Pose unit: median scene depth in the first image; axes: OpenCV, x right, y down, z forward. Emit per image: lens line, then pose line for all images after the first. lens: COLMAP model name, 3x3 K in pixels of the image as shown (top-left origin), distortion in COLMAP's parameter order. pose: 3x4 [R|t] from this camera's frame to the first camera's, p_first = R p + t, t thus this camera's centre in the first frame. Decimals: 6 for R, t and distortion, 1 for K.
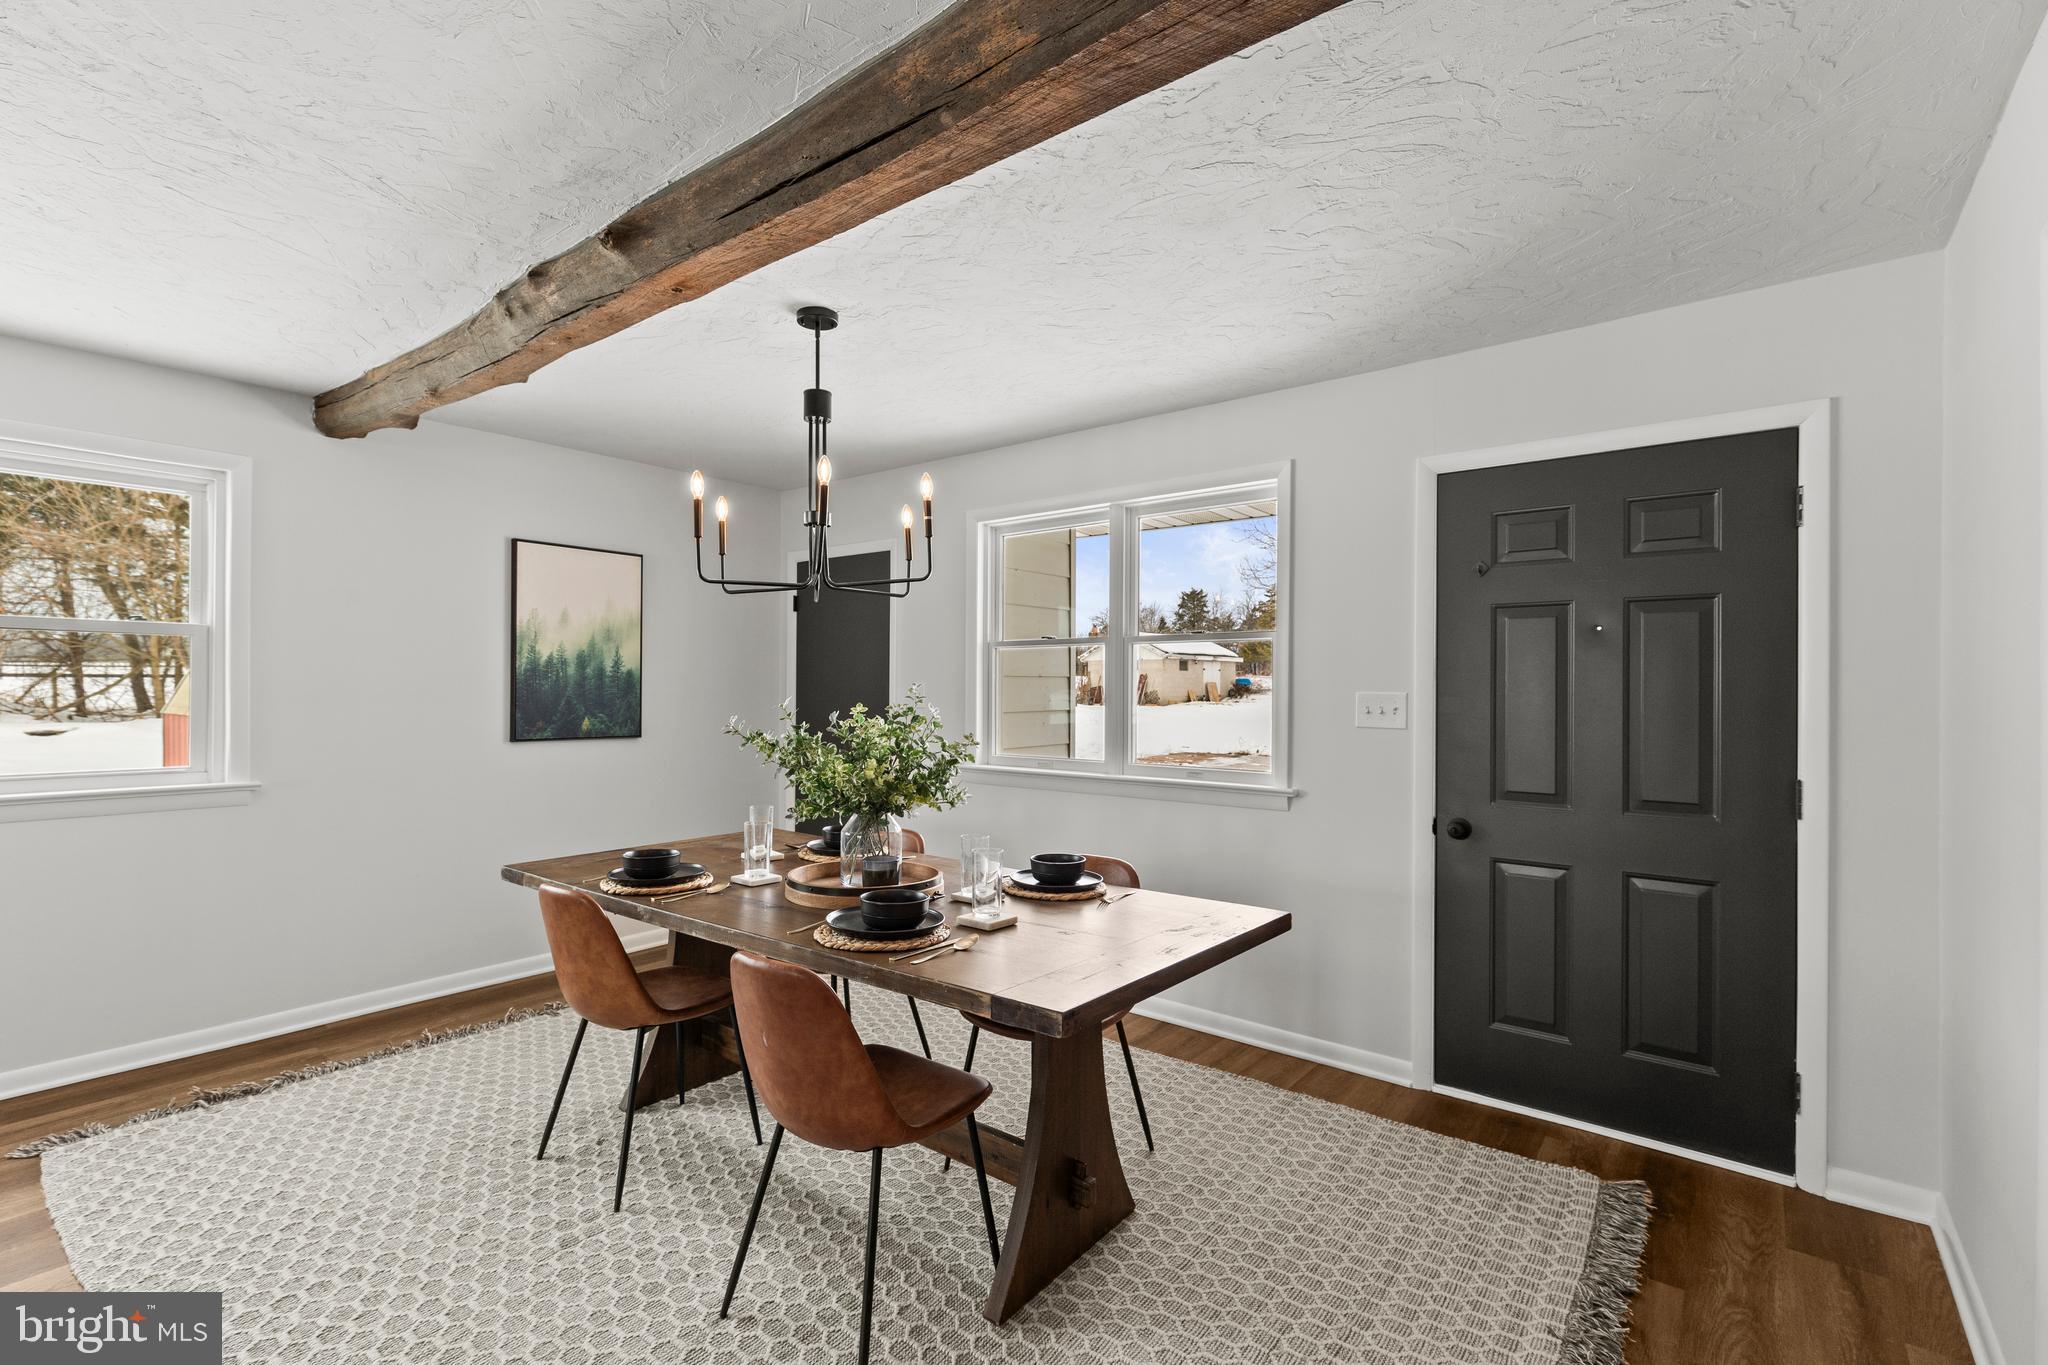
lens RADIAL K [[925.3, 0, 1008.3], [0, 925.3, 686.4], [0, 0, 1]] dist [0.001408, -0.000965]
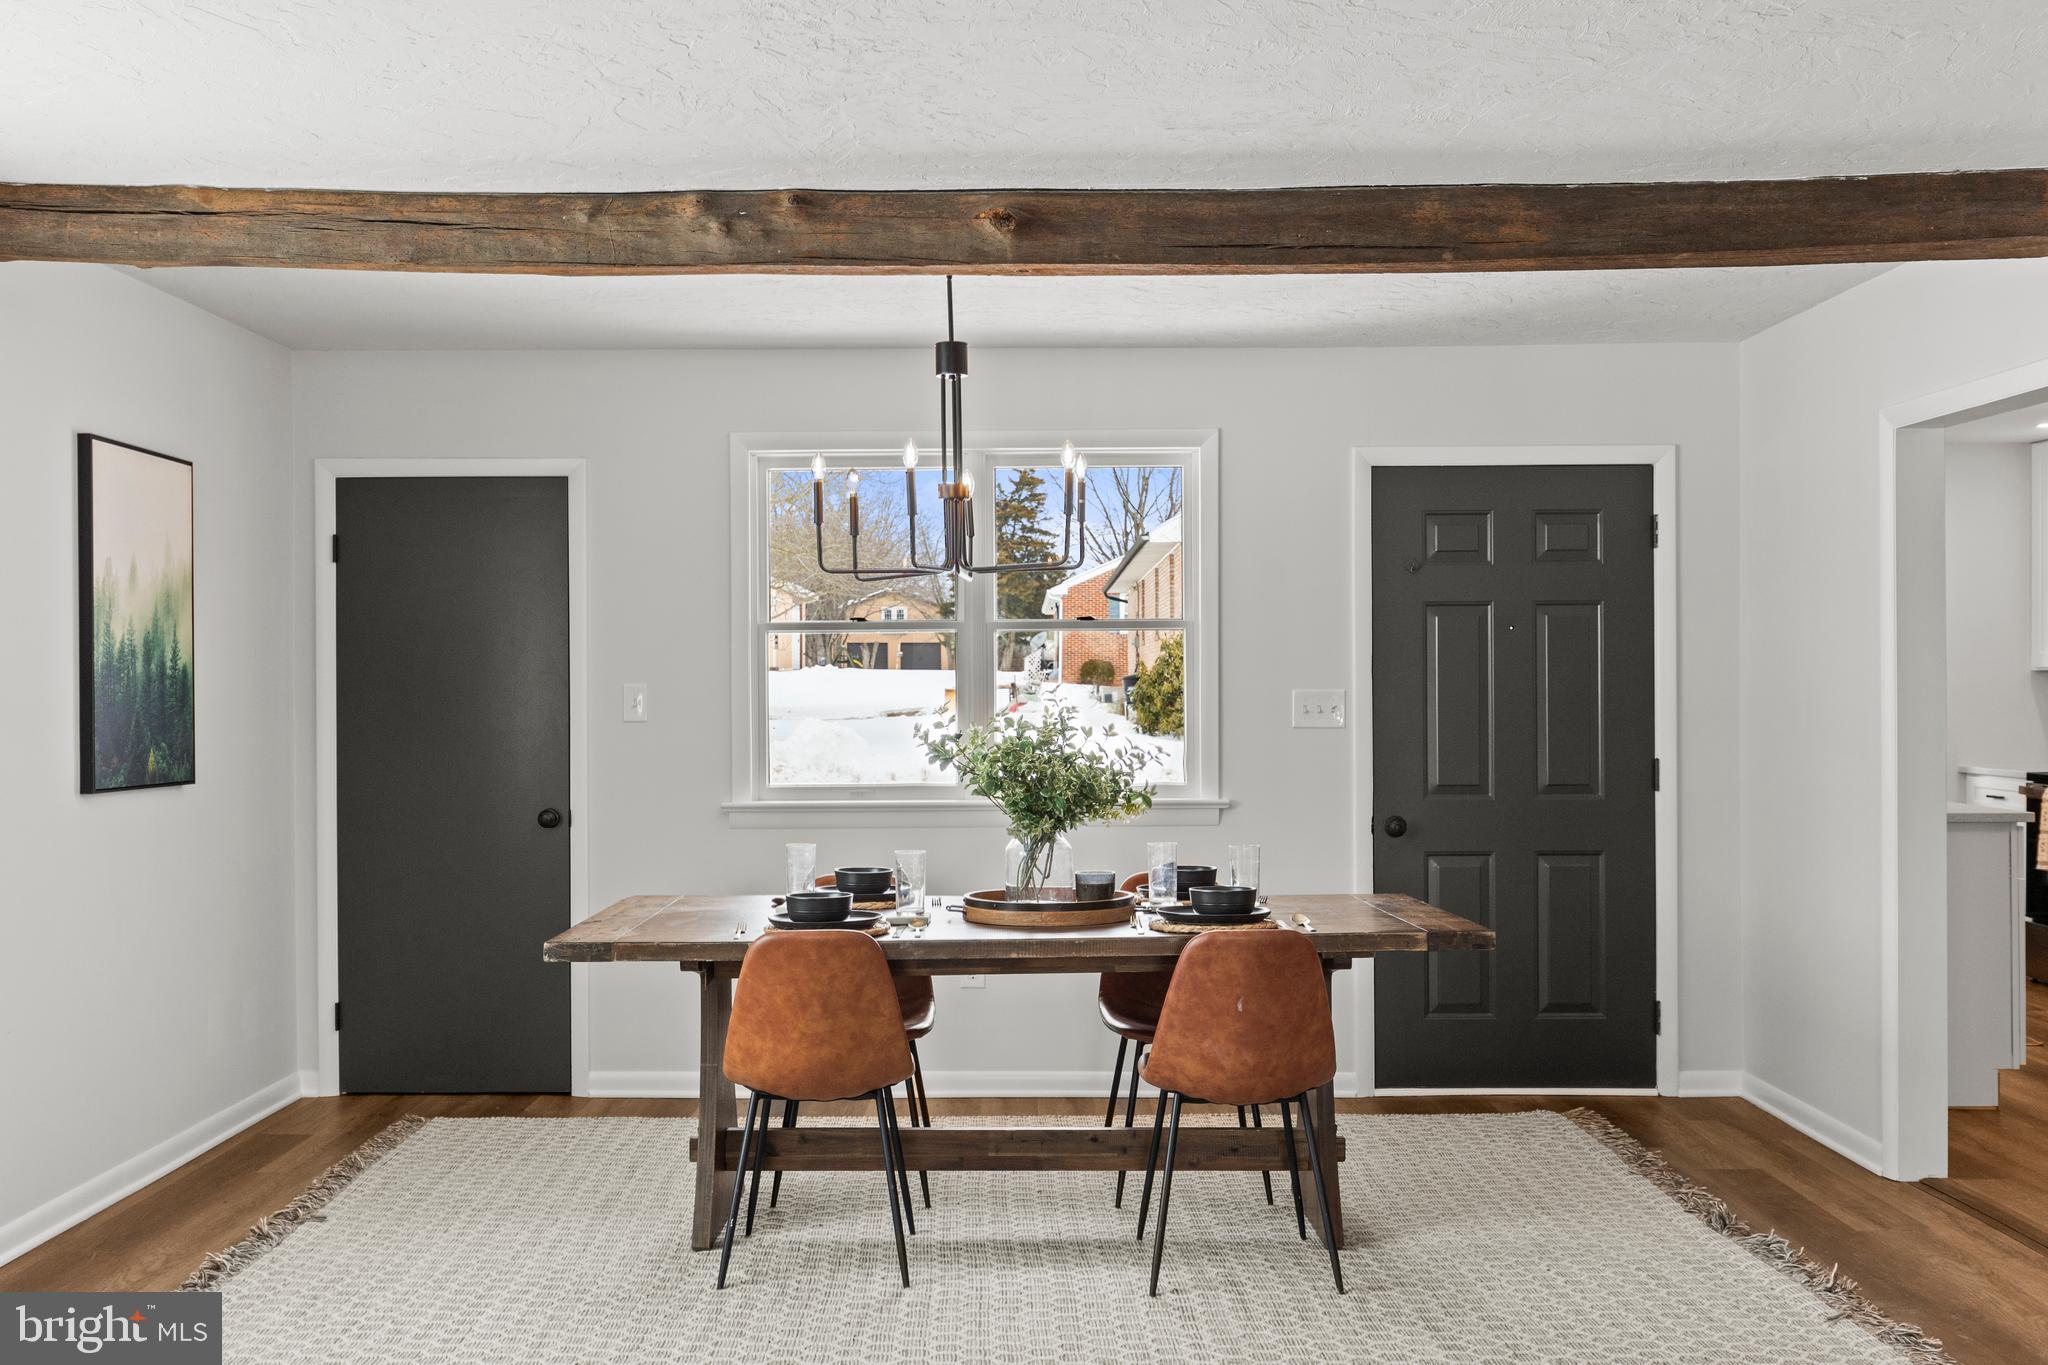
lens RADIAL K [[1984.2, 0, 1017.1], [0, 1984.2, 686.2], [0, 0, 1]] dist [-0.011701, 0.000000]
pose [[0.784052, -0.008747, 0.620633, -1.327251], [0.008055, 0.999960, 0.003918, -0.009427], [-0.620643, 0.001927, 0.784091, -0.478969]]
